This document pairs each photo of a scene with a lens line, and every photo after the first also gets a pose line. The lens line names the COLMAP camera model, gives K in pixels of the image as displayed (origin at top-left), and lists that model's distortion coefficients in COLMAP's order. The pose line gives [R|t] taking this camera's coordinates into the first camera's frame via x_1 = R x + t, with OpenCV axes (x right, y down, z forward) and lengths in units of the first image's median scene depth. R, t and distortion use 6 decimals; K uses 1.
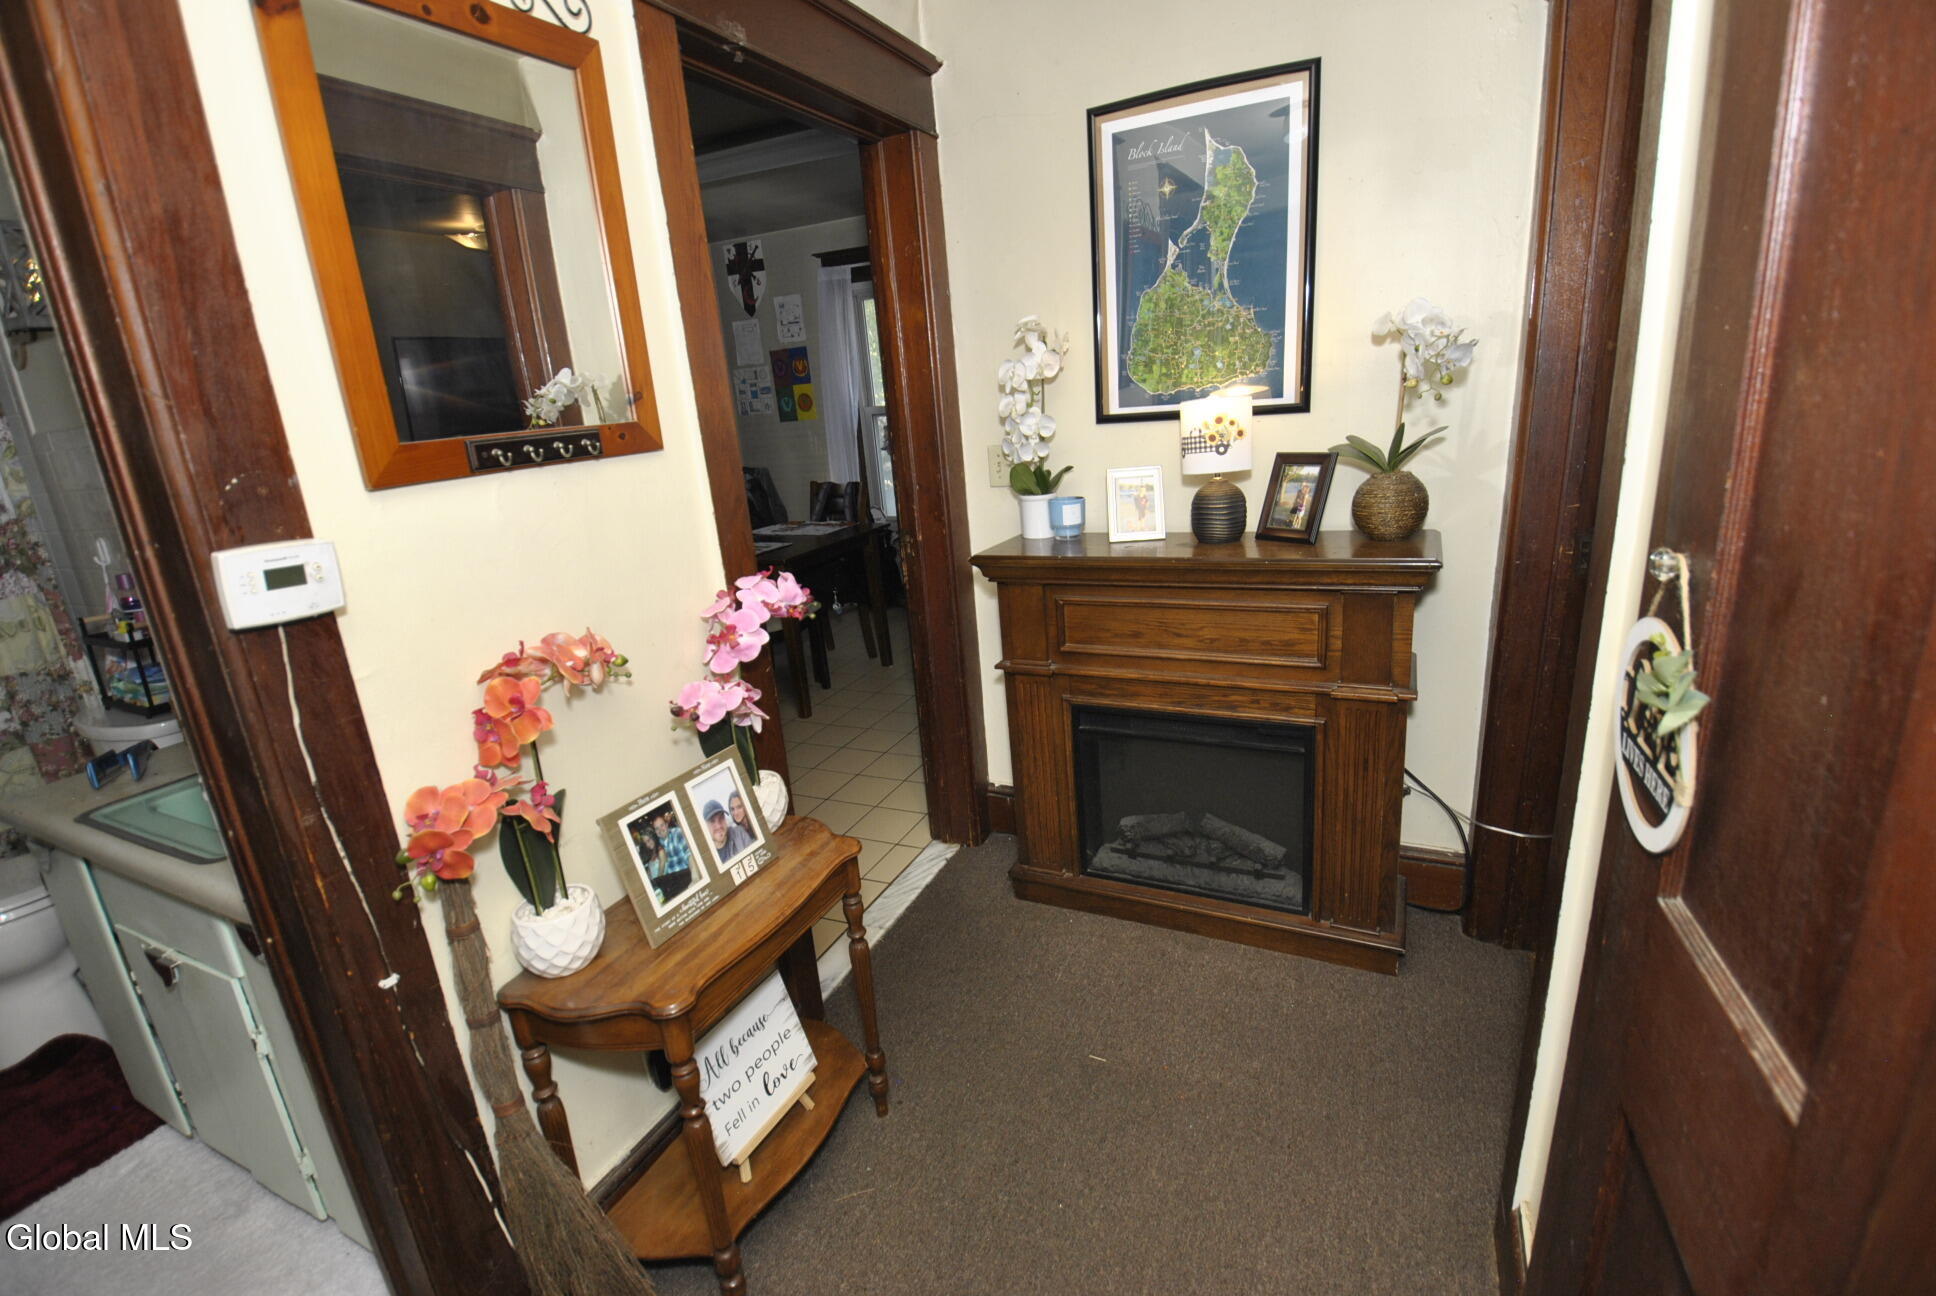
lens RADIAL K [[875.2, 0, 968.0], [0, 875.2, 648.0], [0, 0, 1]] dist [0.023712, -0.000127]
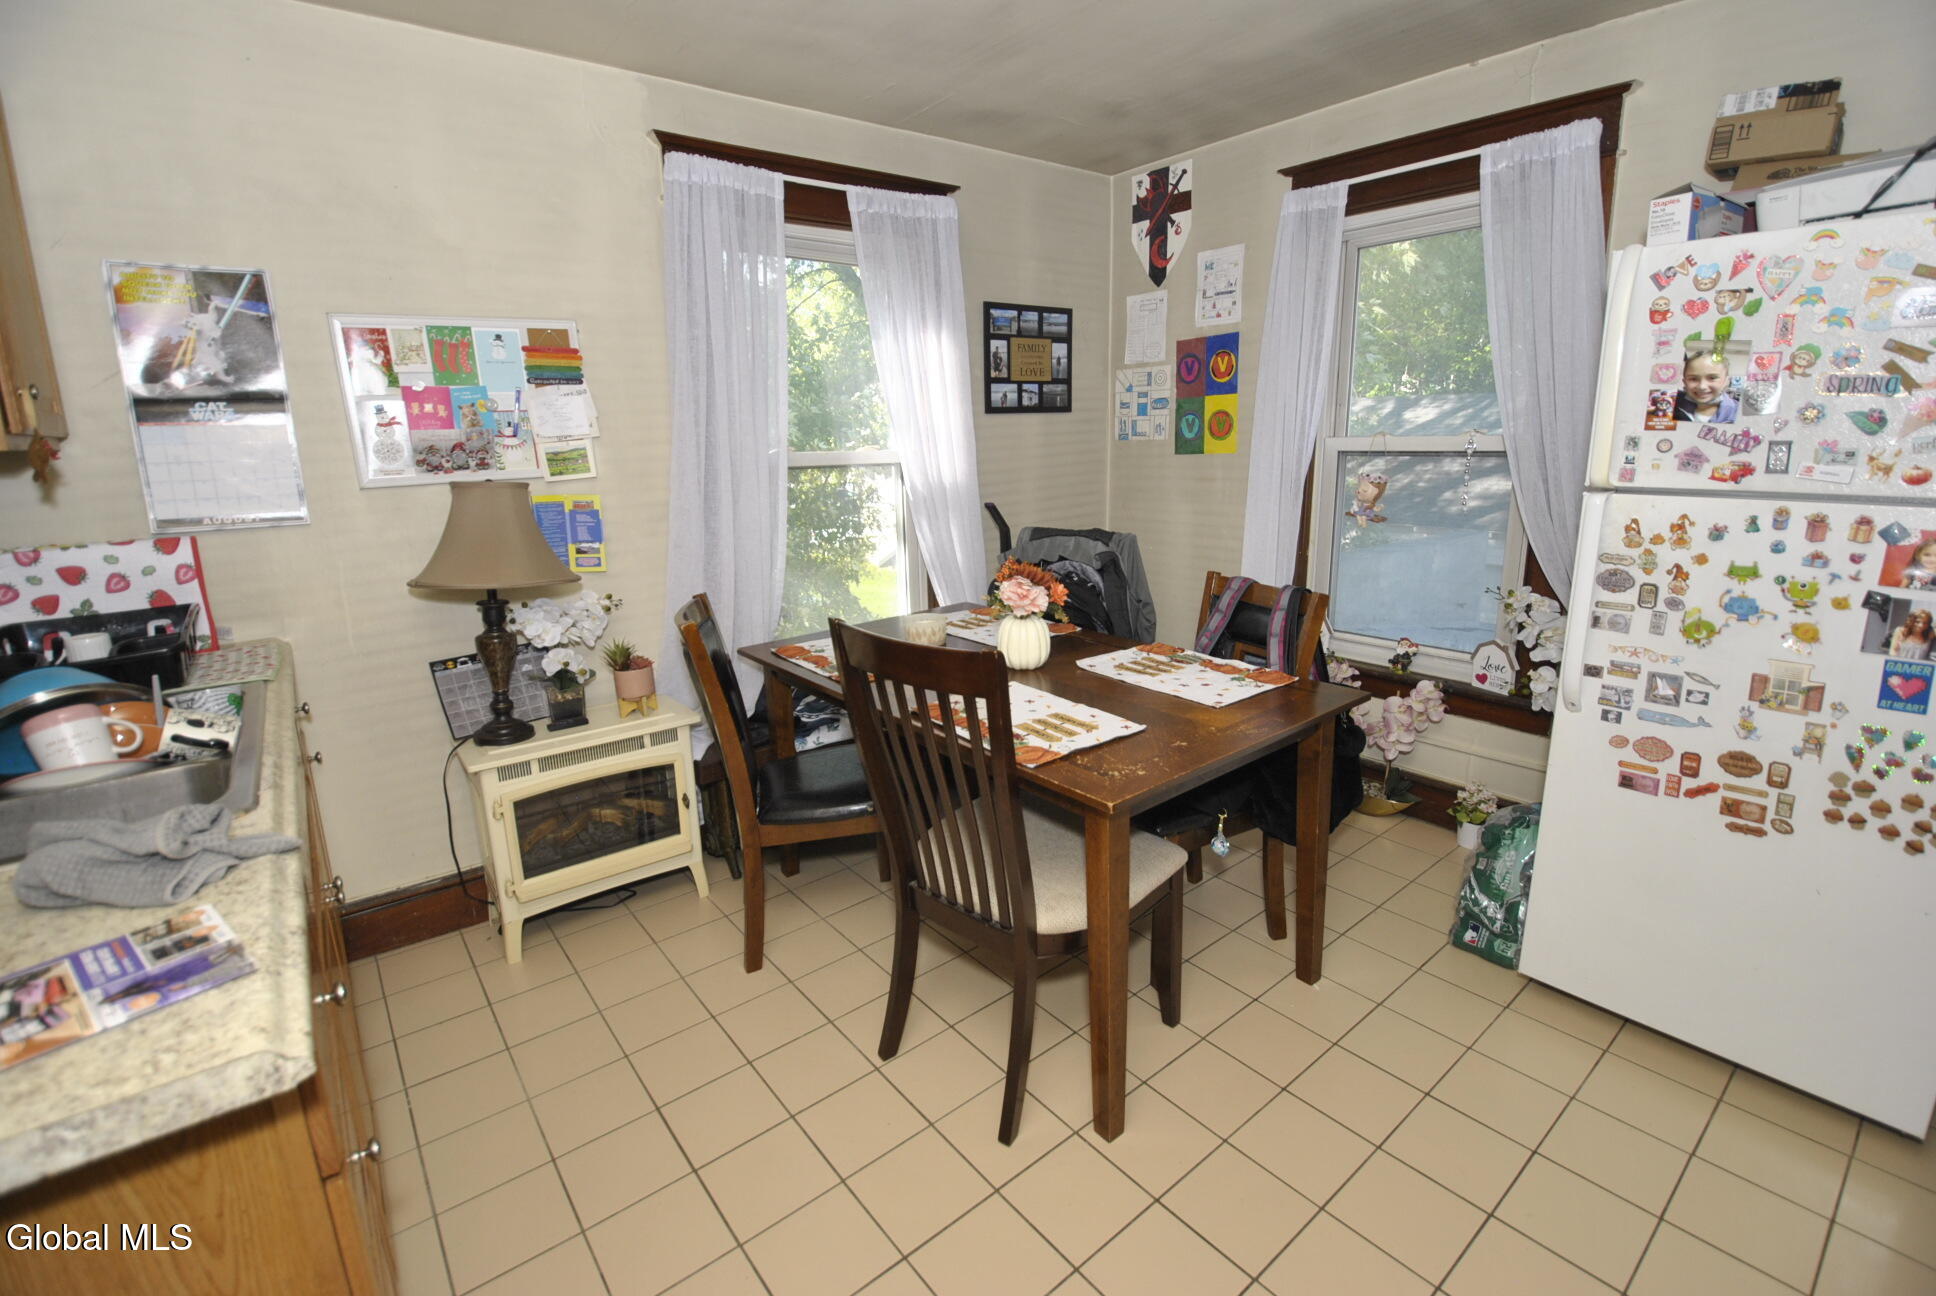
lens RADIAL K [[859.3, 0, 991.4], [0, 859.3, 653.9], [0, 0, 1]] dist [0.000871, -0.022794]
pose [[0.911530, 0.157273, -0.379972, -0.081568], [-0.166806, 0.985958, 0.007938, -0.104843], [0.375884, 0.056146, 0.924964, 0.409985]]
